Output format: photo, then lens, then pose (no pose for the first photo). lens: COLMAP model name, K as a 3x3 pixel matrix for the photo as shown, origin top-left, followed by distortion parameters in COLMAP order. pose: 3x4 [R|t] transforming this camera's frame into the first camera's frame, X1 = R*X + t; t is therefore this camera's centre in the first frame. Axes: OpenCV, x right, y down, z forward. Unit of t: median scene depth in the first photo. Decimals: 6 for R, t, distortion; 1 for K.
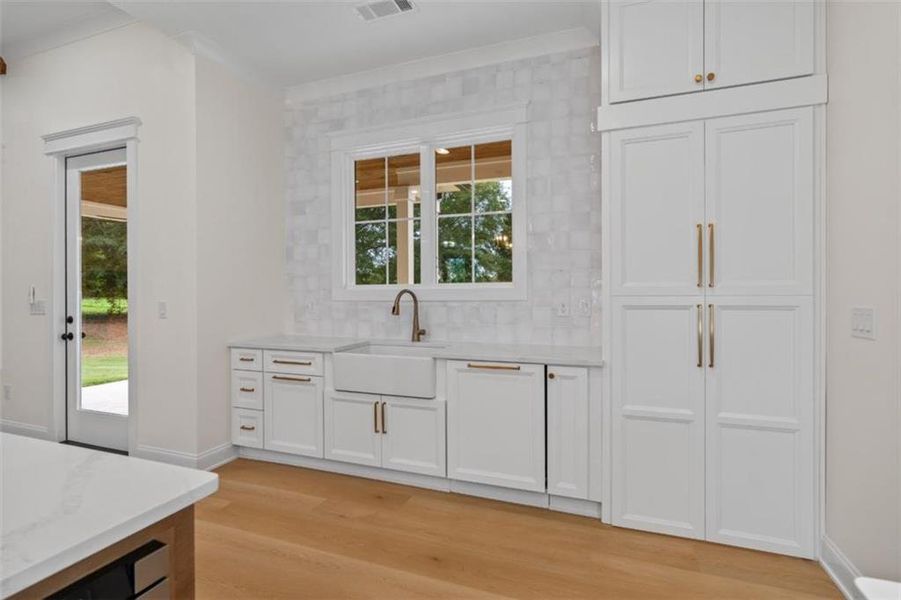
lens RADIAL K [[434.5, 0, 447.5], [0, 434.5, 296.1], [0, 0, 1]] dist [-0.010877, 0.000025]
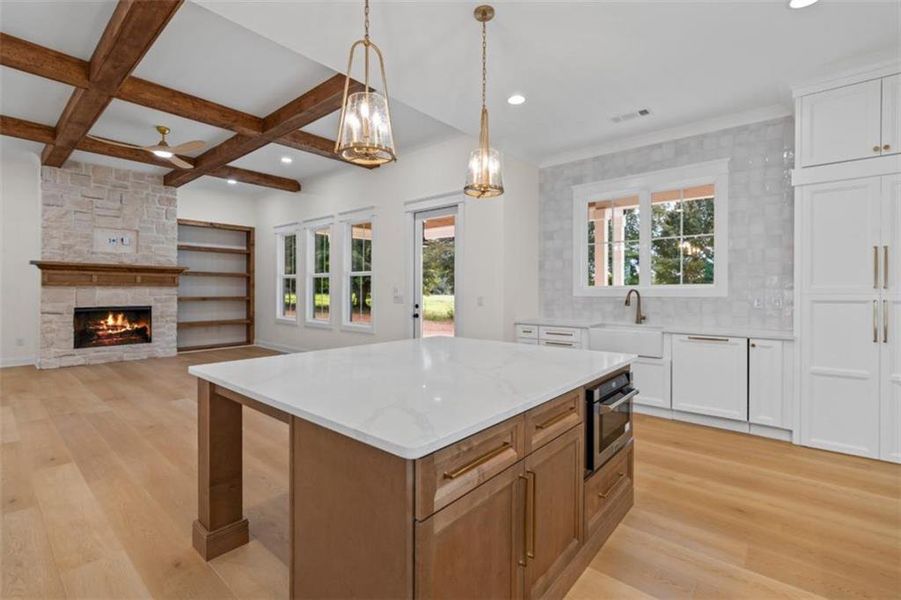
lens RADIAL K [[401.9, 0, 449.7], [0, 401.9, 295.0], [0, 0, 1]] dist [-0.003006, 0.000691]
pose [[0.940497, 0.006963, -0.339731, -0.238748], [-0.006155, 0.999975, 0.003457, 0.004563], [0.339747, -0.001160, 0.940516, -0.580820]]
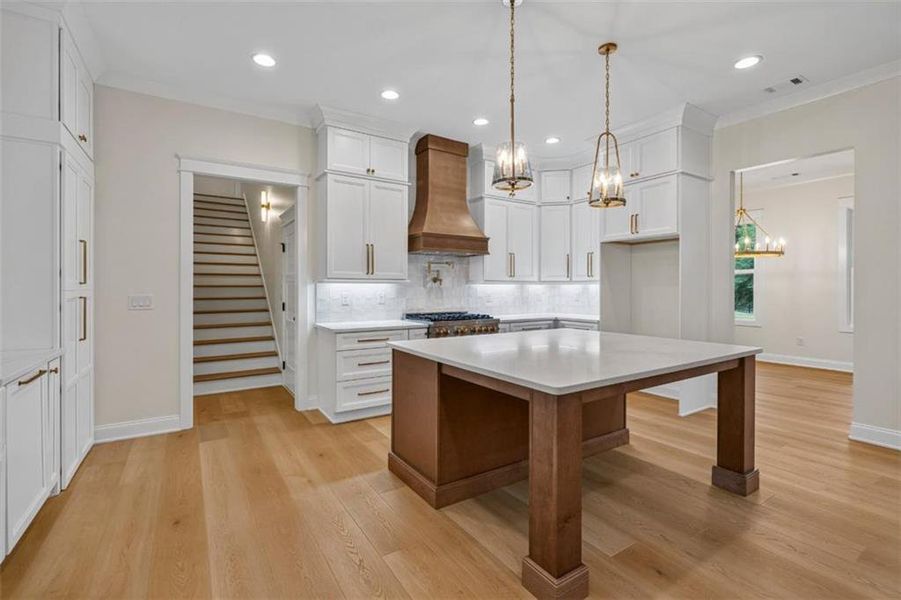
lens RADIAL K [[408.8, 0, 449.5], [0, 408.8, 289.2], [0, 0, 1]] dist [-0.004831, -0.000261]
pose [[-0.803392, 0.002385, 0.595445, -0.848818], [0.005795, 0.999976, 0.003814, -0.001791], [-0.595422, 0.006515, -0.803387, 0.979282]]
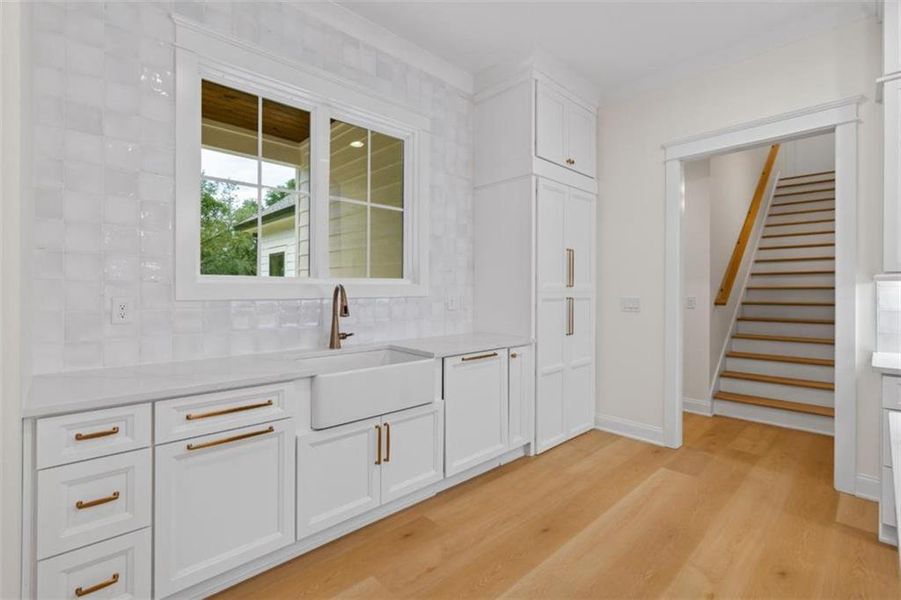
lens RADIAL K [[408.8, 0, 449.5], [0, 408.8, 289.2], [0, 0, 1]] dist [-0.004831, -0.000261]
pose [[0.440465, 0.004228, 0.897760, -0.737186], [0.000063, 0.999989, -0.004741, -0.002824], [-0.897770, 0.002145, 0.440459, 0.521023]]
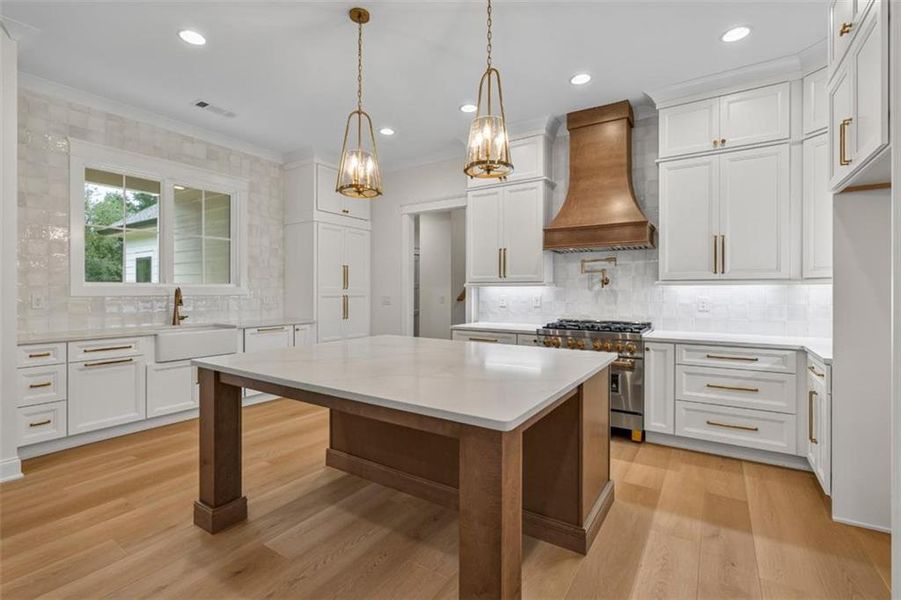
lens RADIAL K [[410.2, 0, 449.5], [0, 410.2, 293.1], [0, 0, 1]] dist [-0.005934, -0.000038]
pose [[0.220554, -0.000227, 0.975375, -1.267540], [0.002195, 0.999998, -0.000264, 0.005857], [-0.975372, 0.002200, 0.220554, -0.143297]]
